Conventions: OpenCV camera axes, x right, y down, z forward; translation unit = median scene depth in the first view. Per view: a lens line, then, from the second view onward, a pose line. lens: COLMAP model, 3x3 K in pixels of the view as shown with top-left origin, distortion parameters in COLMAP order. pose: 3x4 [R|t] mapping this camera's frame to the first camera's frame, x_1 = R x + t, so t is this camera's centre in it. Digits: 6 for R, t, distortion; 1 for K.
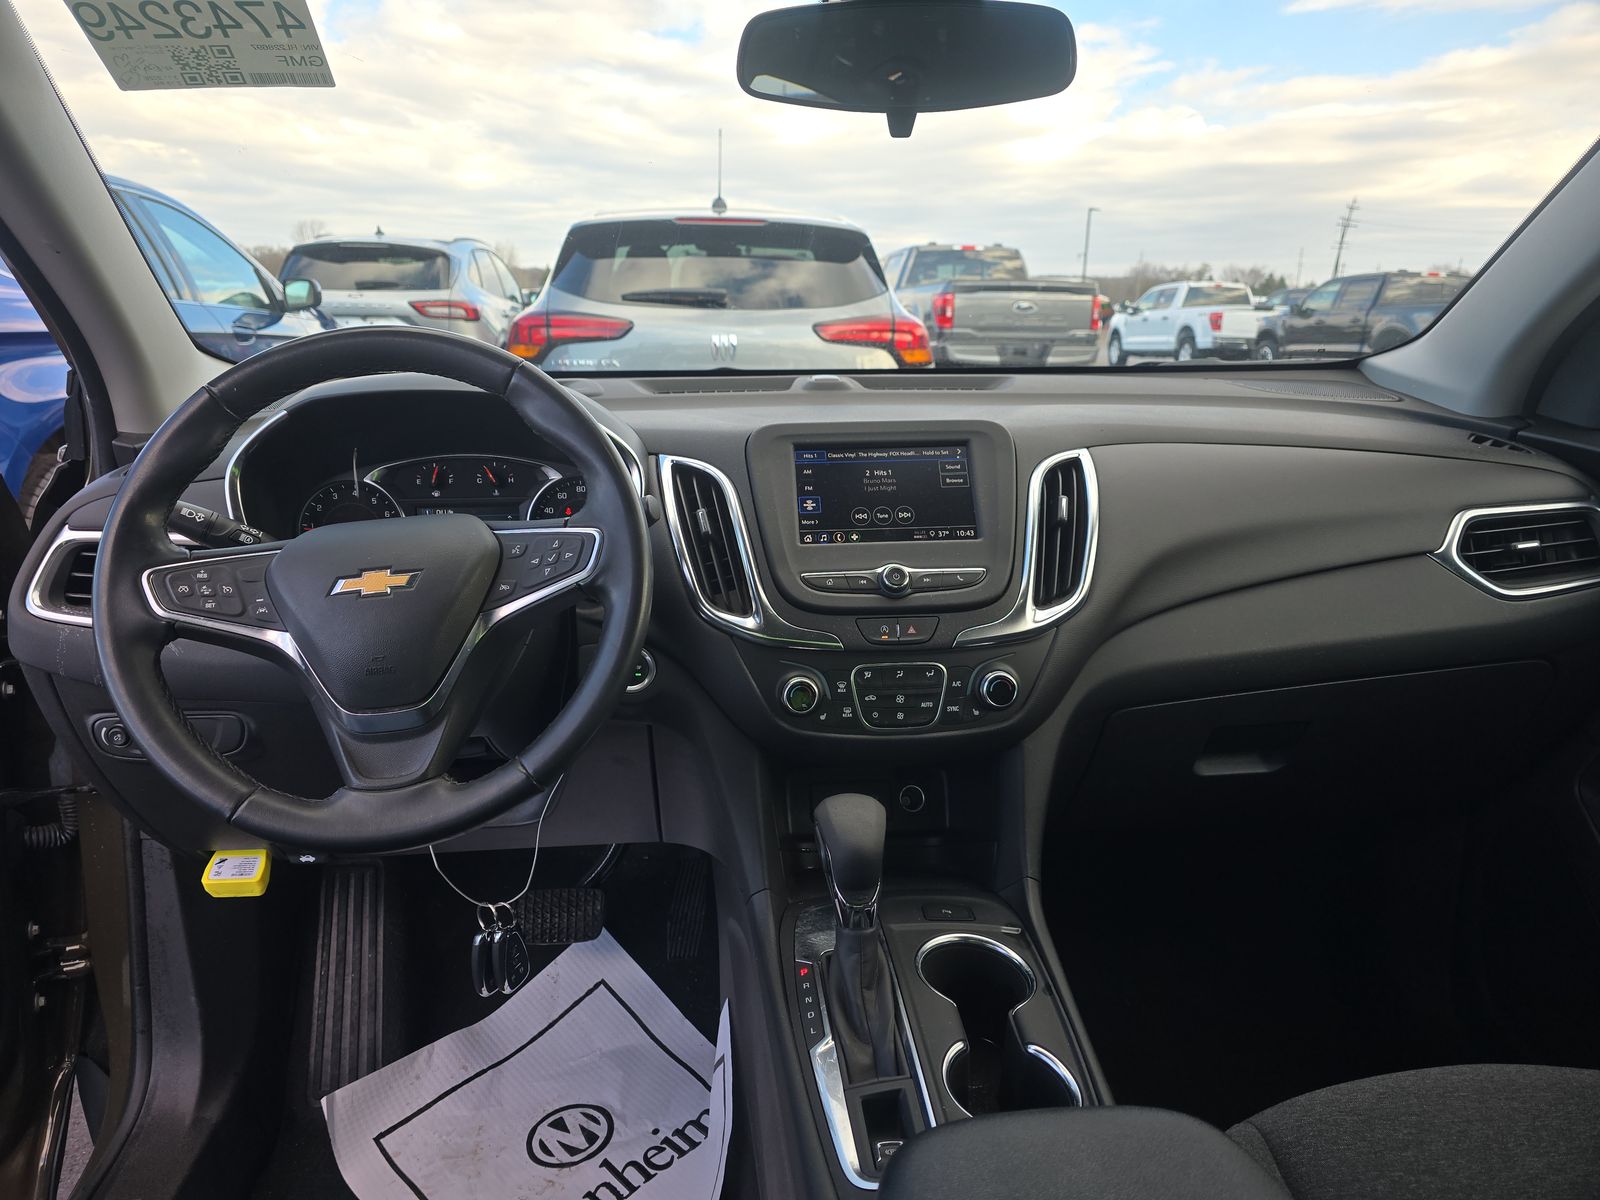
lens RADIAL K [[1072.0, 0, 807.2], [0, 1072.0, 636.8], [0, 0, 1]] dist [0.048294, -0.045700]
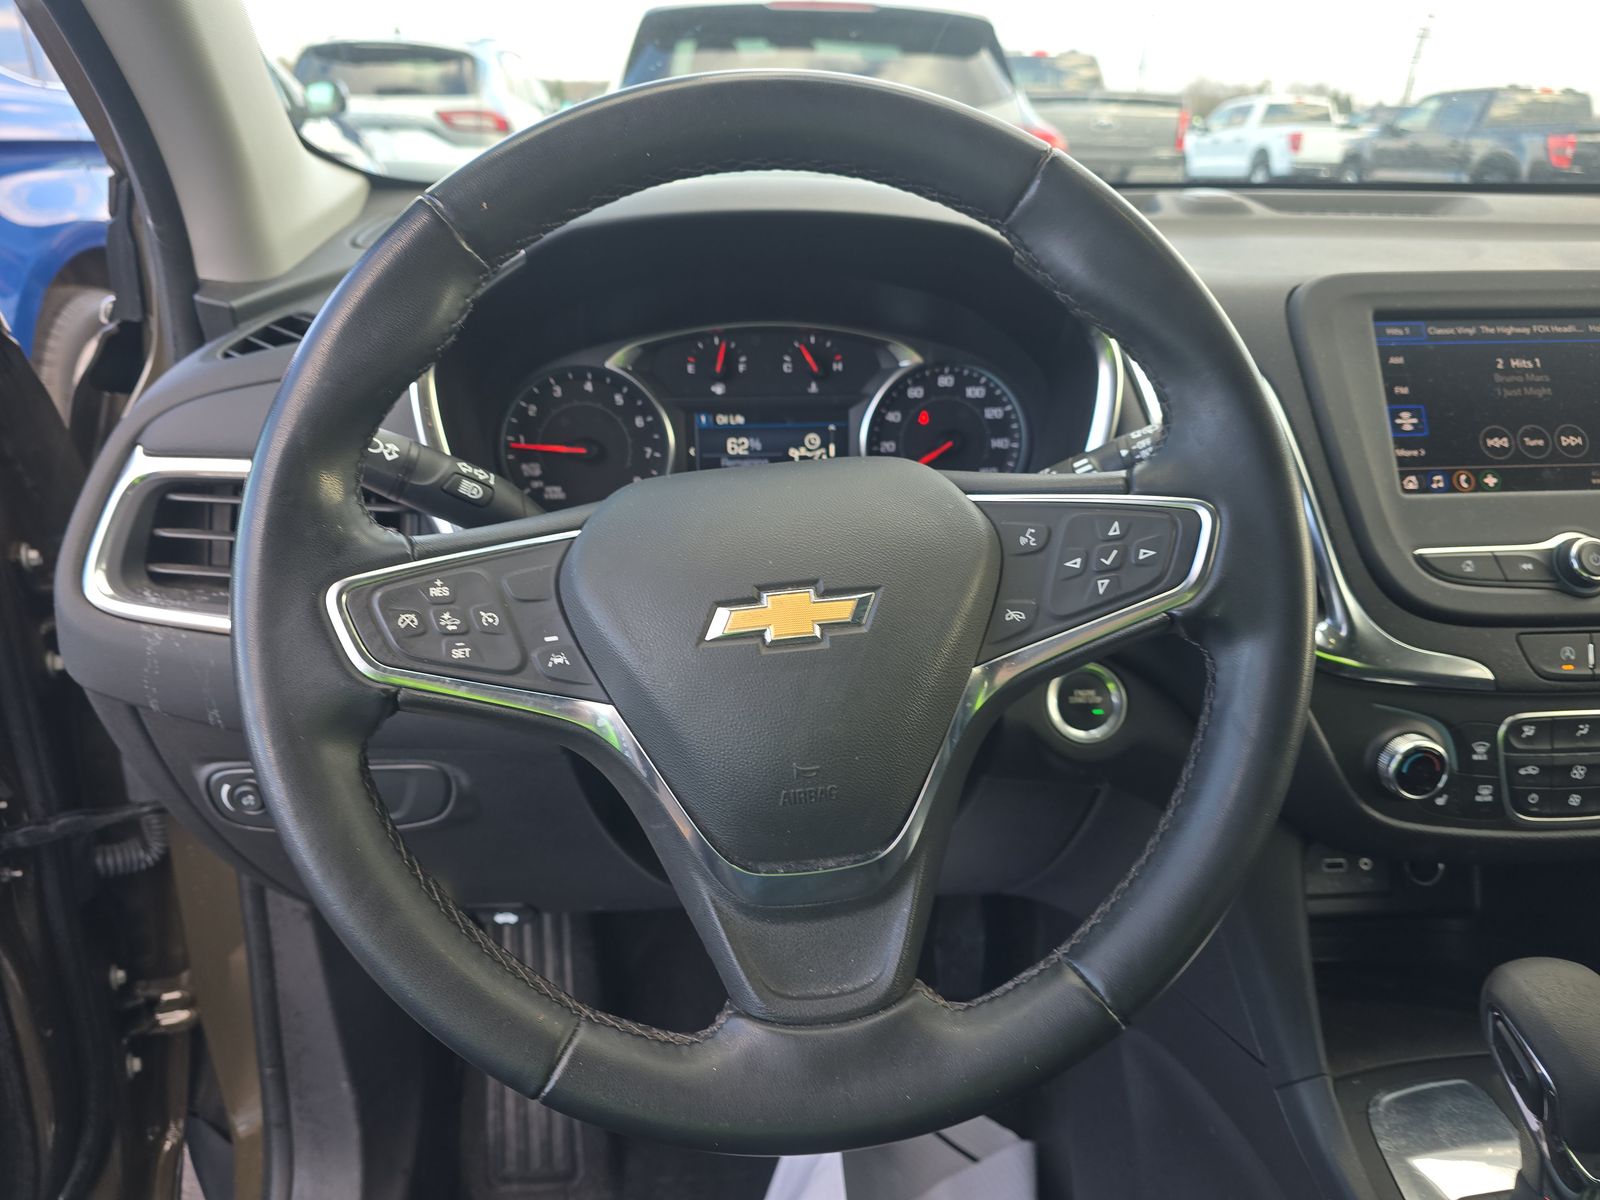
lens RADIAL K [[1072.0, 0, 807.2], [0, 1072.0, 636.8], [0, 0, 1]] dist [0.048294, -0.045700]
pose [[0.999734, 0.015119, -0.017428, -0.301482], [-0.012446, 0.989447, 0.144359, -0.087836], [0.019427, -0.144103, 0.989372, 0.401510]]
